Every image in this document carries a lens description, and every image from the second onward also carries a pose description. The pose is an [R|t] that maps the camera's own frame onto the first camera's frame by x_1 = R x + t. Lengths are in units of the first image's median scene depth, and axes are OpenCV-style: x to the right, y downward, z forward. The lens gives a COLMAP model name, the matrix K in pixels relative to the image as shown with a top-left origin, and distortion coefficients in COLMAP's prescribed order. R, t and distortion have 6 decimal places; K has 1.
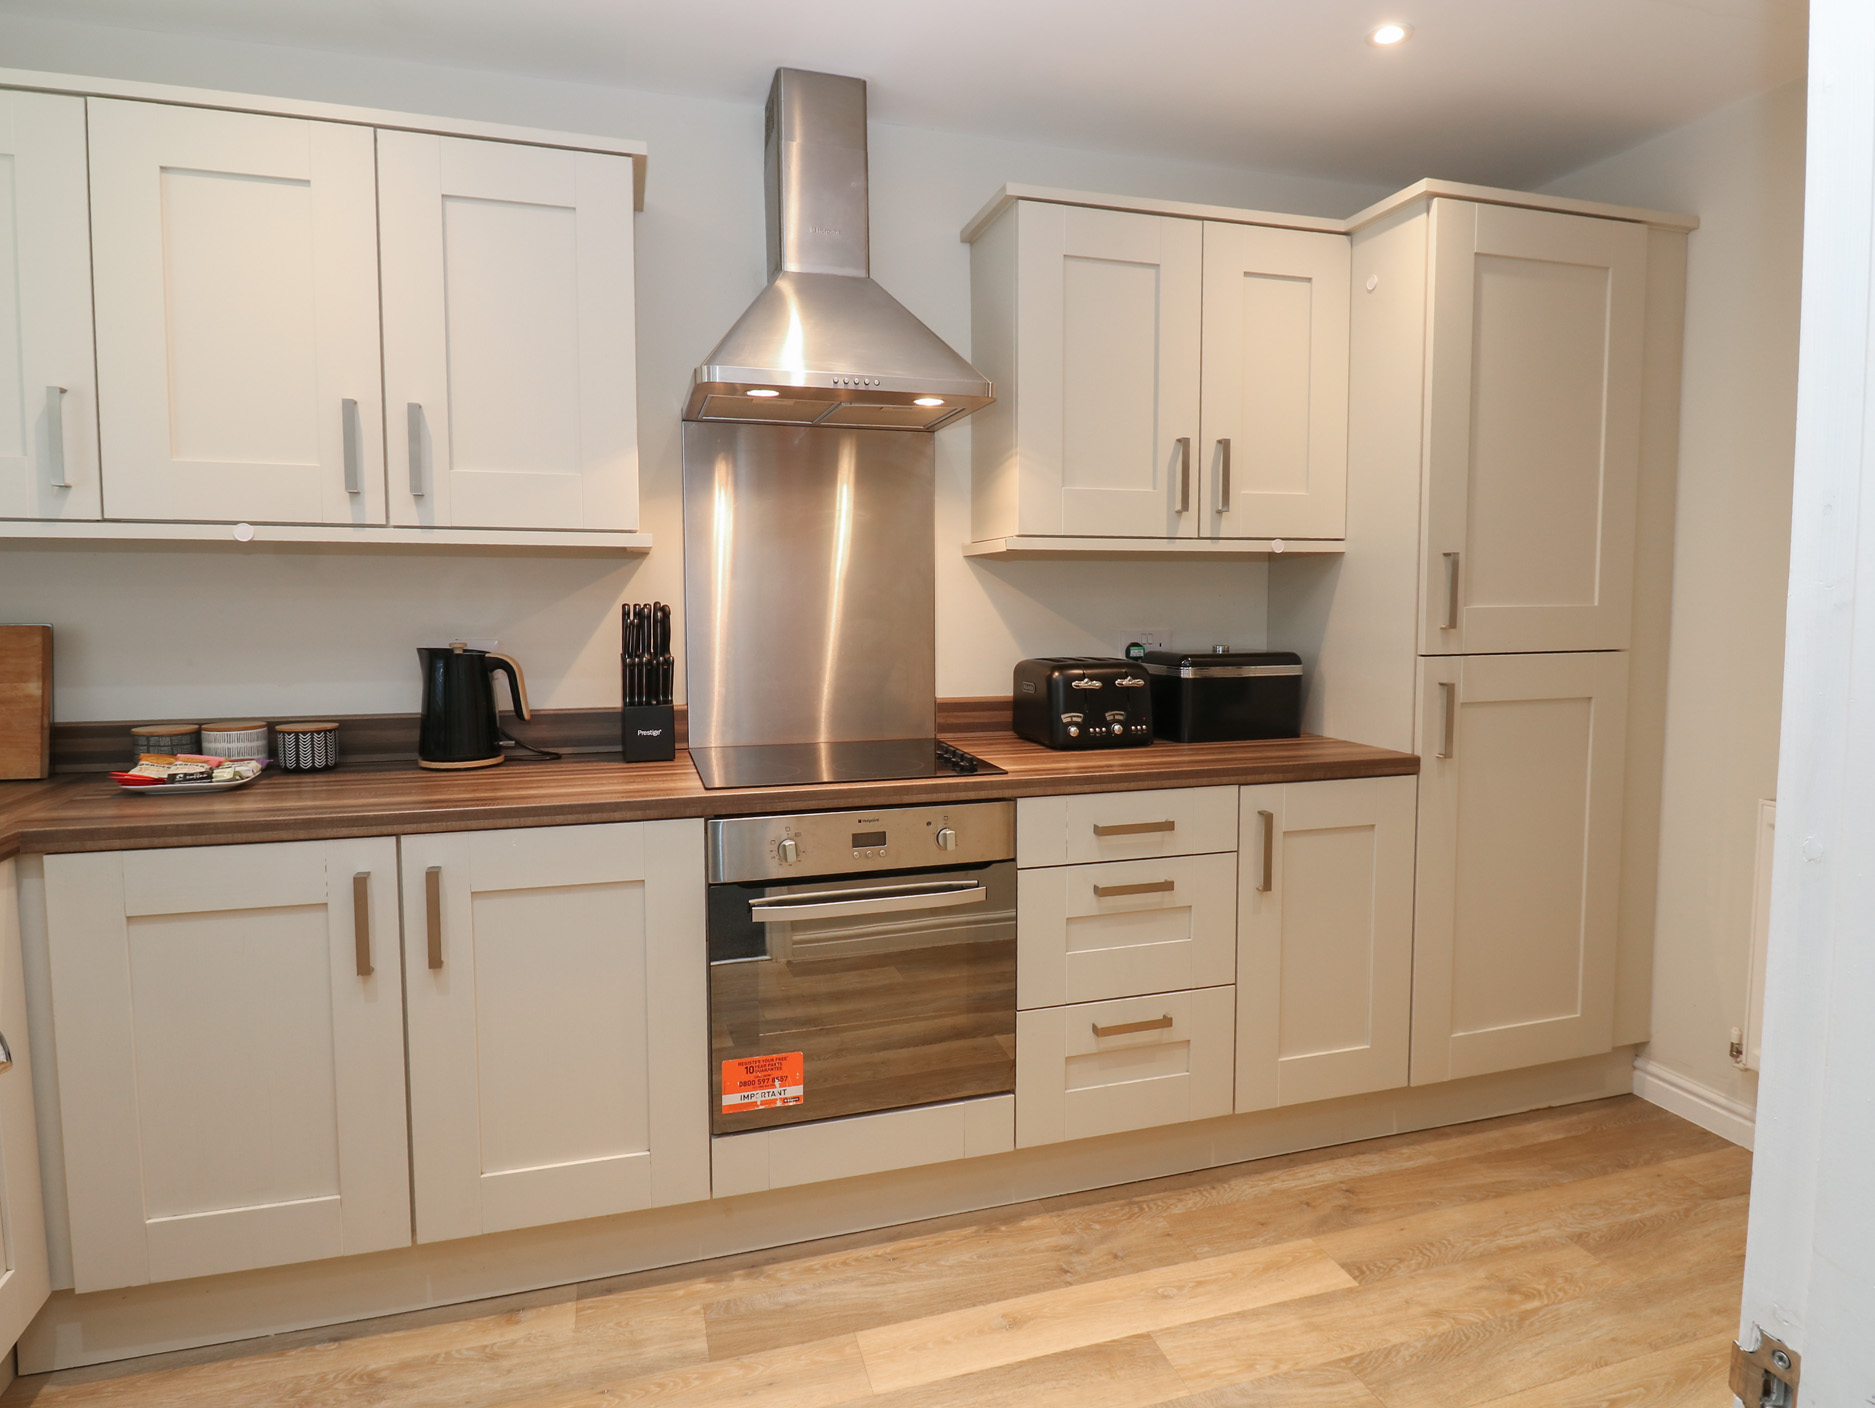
lens RADIAL K [[1036.5, 0, 948.0], [0, 1036.5, 681.5], [0, 0, 1]] dist [0.030530, -0.018793]
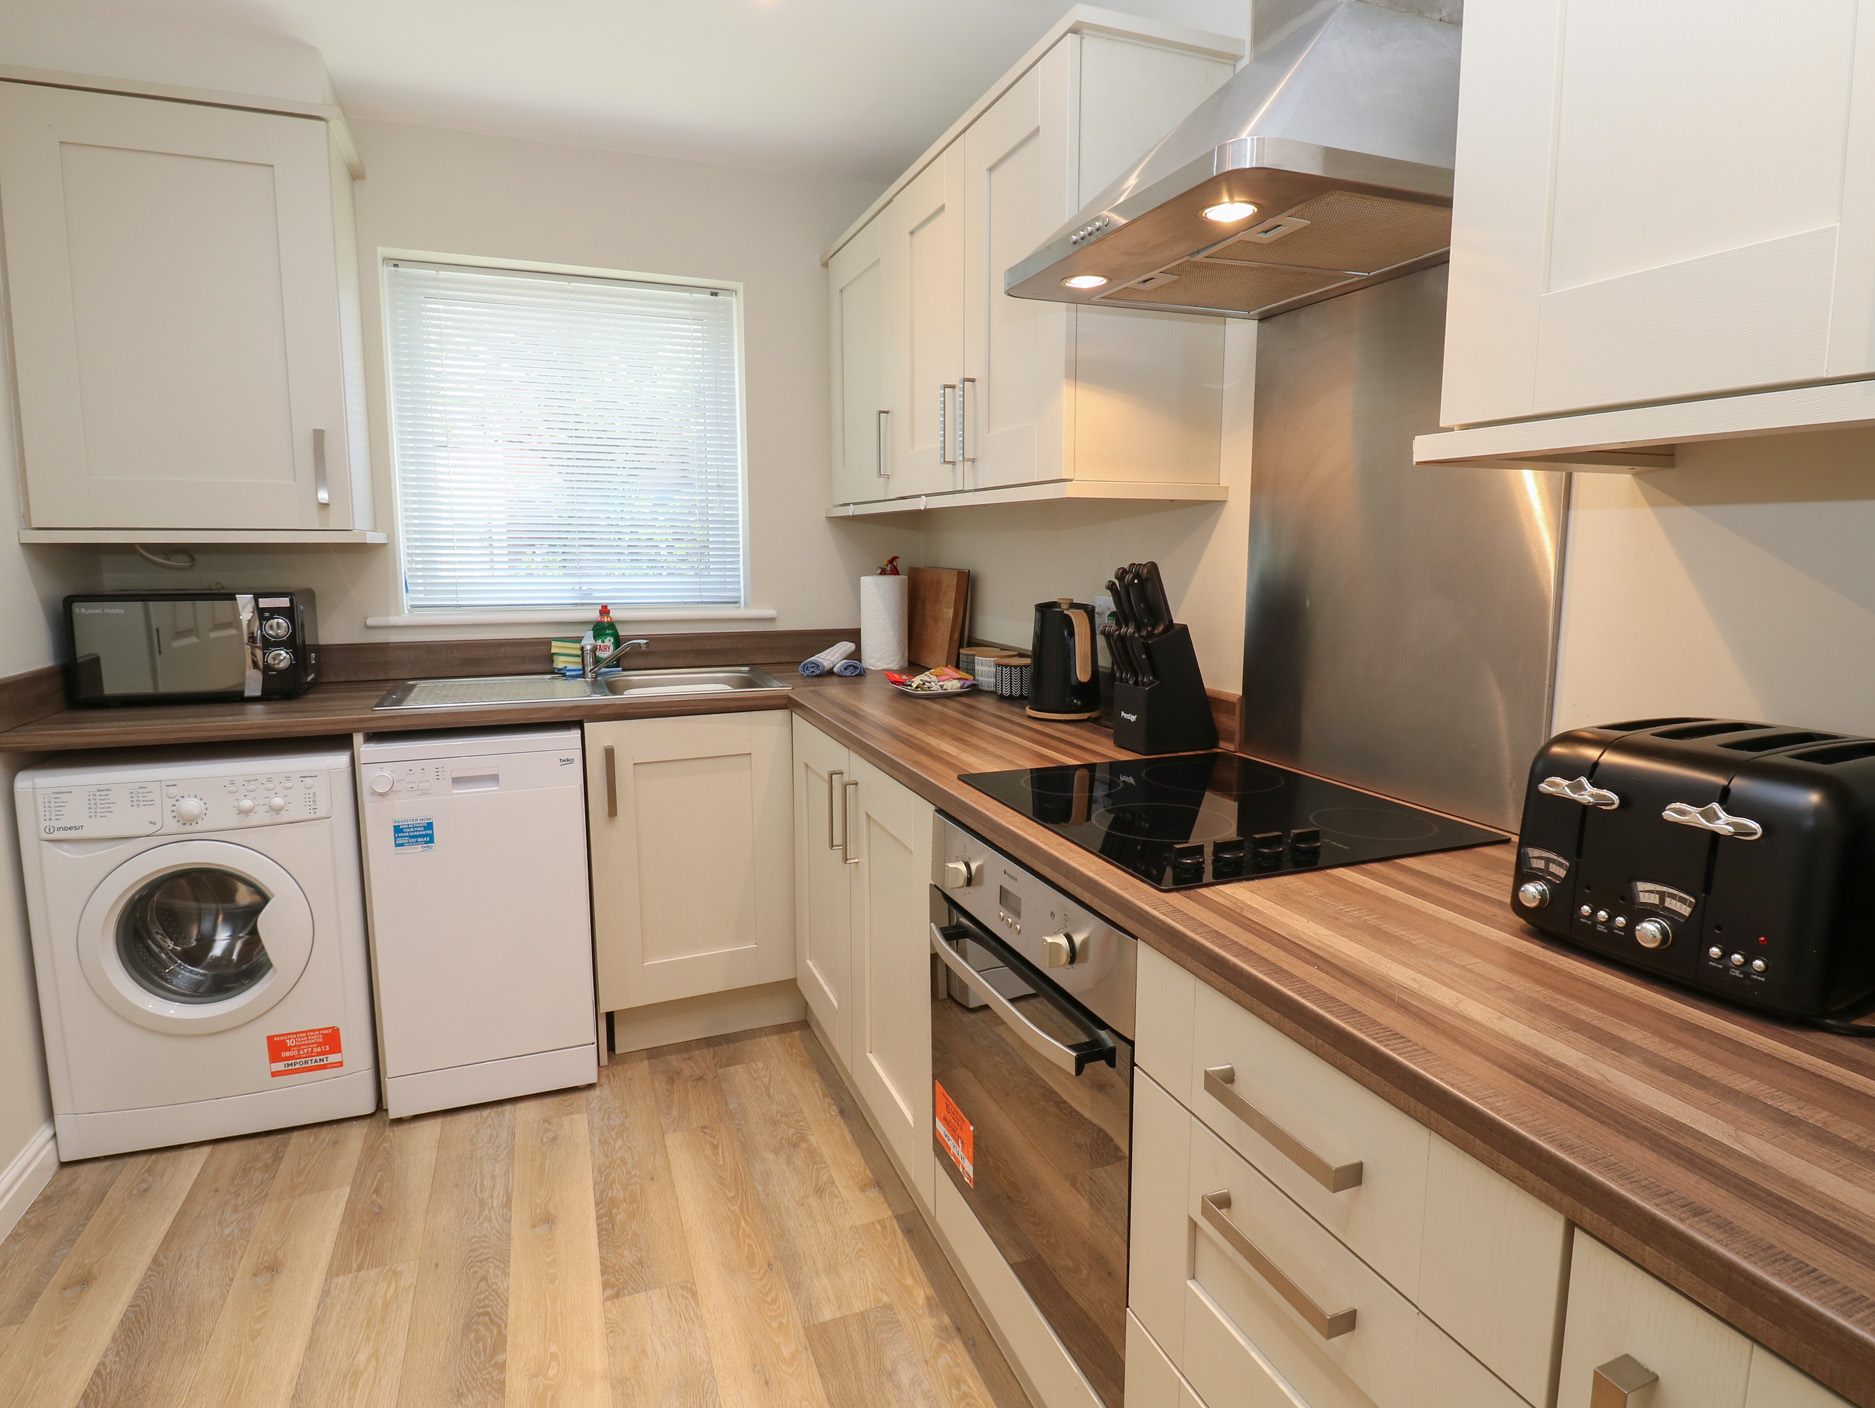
lens RADIAL K [[1036.5, 0, 948.0], [0, 1036.5, 681.5], [0, 0, 1]] dist [0.030530, -0.018793]
pose [[0.091851, 0.135856, -0.986462, 0.619359], [-0.066506, 0.989274, 0.130051, -0.092398], [0.993549, 0.053660, 0.099901, 0.899716]]
